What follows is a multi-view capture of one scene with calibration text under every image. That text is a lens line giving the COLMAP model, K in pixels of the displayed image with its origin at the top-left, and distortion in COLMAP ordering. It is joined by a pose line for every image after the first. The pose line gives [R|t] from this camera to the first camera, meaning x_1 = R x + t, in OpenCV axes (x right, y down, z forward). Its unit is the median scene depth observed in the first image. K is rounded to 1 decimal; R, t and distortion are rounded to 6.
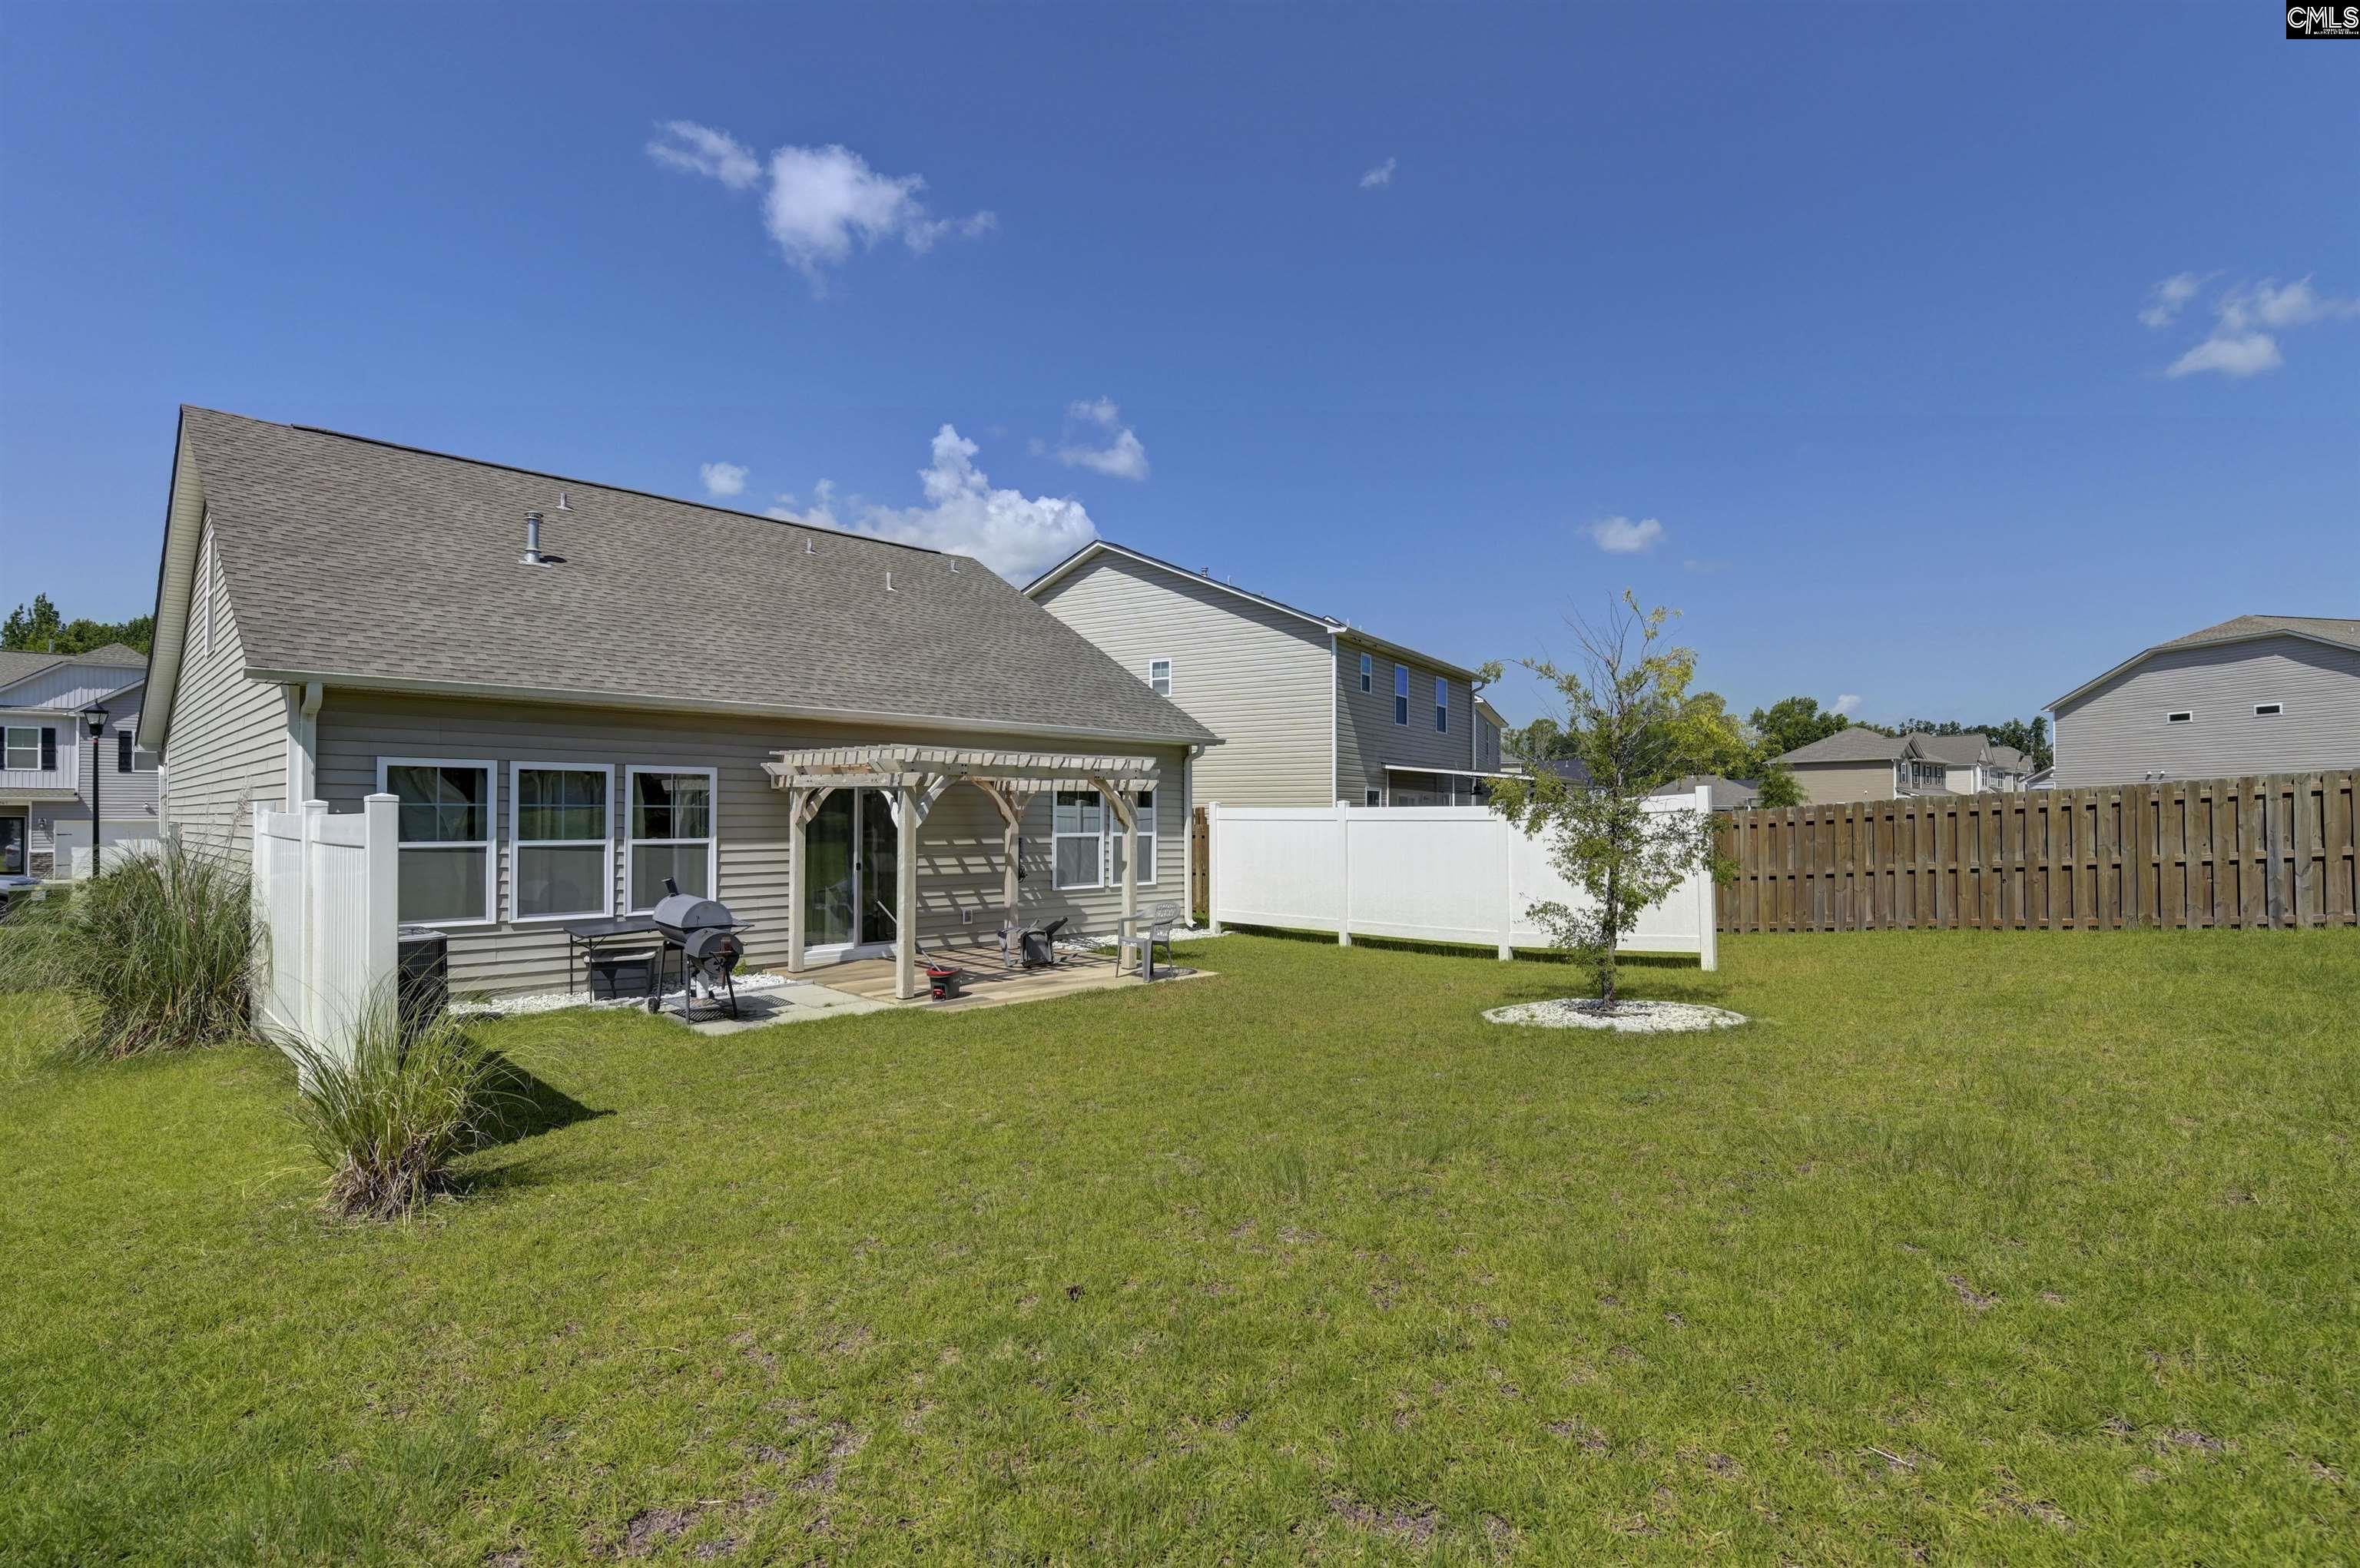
lens RADIAL K [[1146.8, 0, 1178.0], [0, 1146.8, 793.0], [0, 0, 1]] dist [-0.002316, 0.000716]
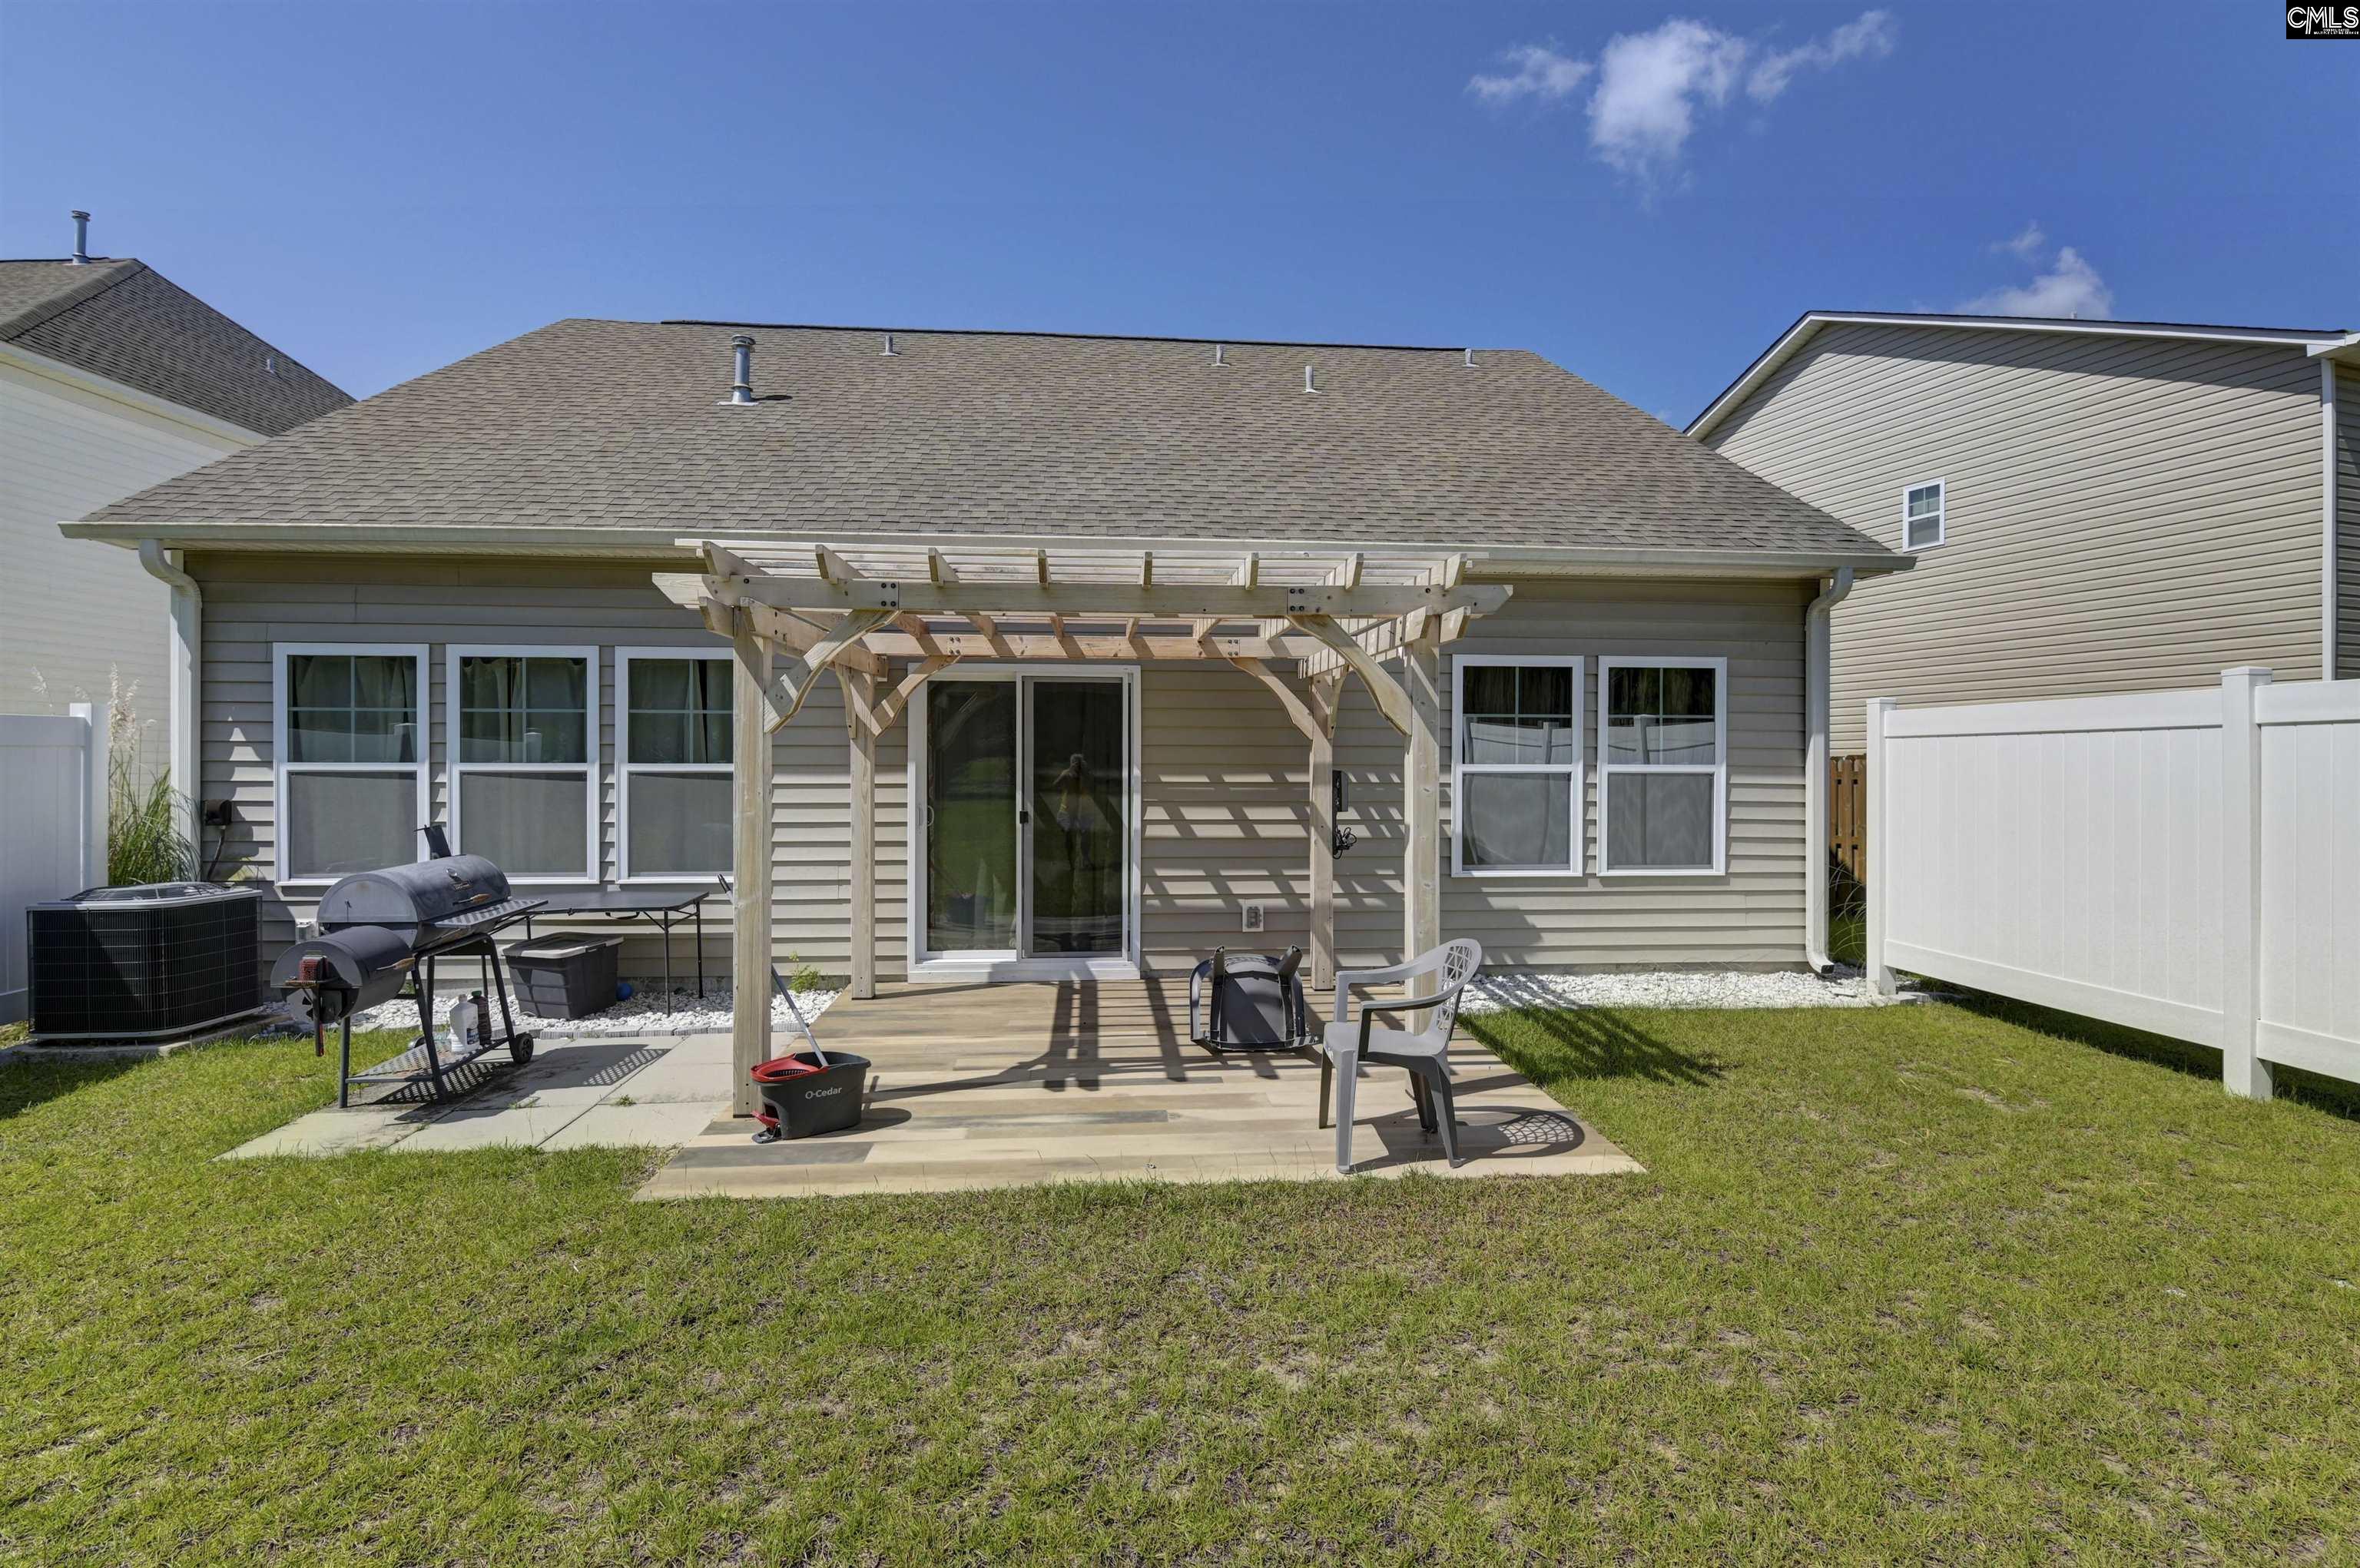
lens RADIAL K [[1146.8, 0, 1181.9], [0, 1146.8, 780.5], [0, 0, 1]] dist [-0.002316, 0.000716]
pose [[0.757602, 0.018275, -0.652461, 0.139210], [0.010785, 0.999121, 0.040509, 0.021895], [0.652628, -0.037726, 0.756739, 0.579503]]
